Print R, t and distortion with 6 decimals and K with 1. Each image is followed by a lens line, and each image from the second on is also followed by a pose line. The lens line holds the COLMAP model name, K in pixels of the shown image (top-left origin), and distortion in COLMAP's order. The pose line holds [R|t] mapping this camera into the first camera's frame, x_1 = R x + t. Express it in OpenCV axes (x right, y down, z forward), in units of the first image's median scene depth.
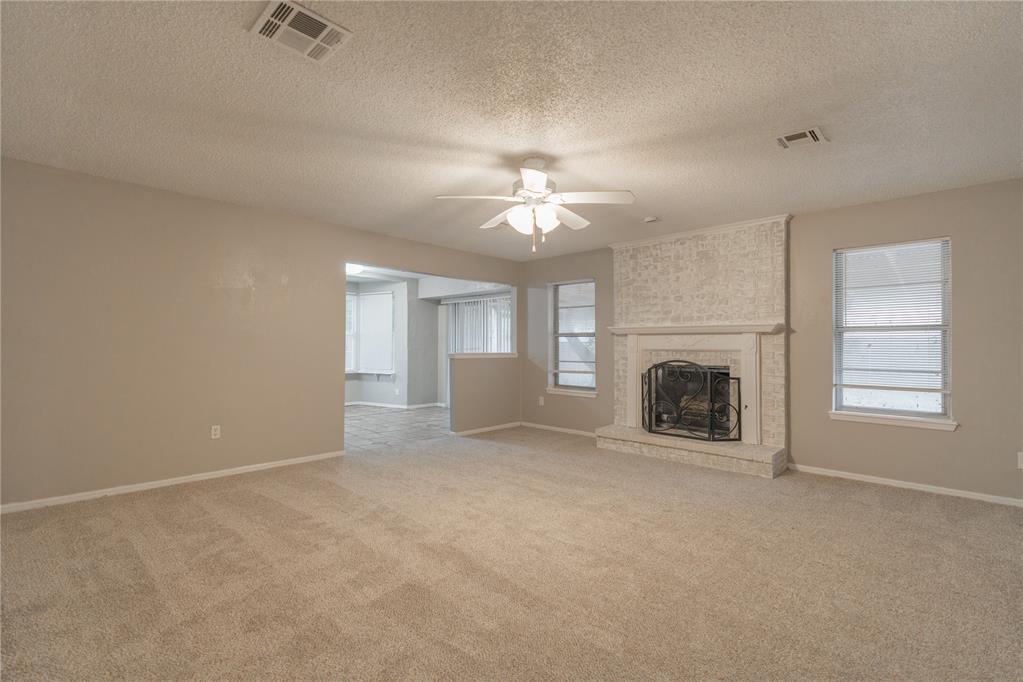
lens RADIAL K [[461.2, 0, 513.9], [0, 461.2, 343.7], [0, 0, 1]] dist [-0.007410, 0.003288]
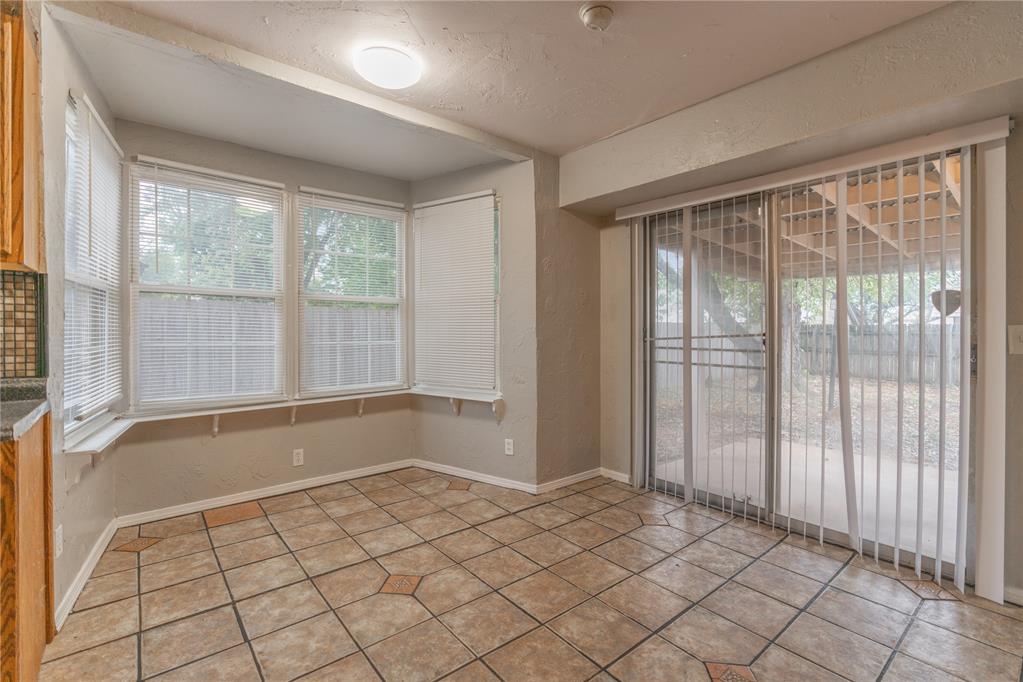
lens RADIAL K [[461.2, 0, 508.8], [0, 461.2, 332.7], [0, 0, 1]] dist [-0.007410, 0.003288]
pose [[0.993373, -0.006502, -0.114747, -0.204708], [0.008161, 0.999869, 0.013997, 0.002420], [0.114641, -0.014840, 0.993296, 0.604788]]
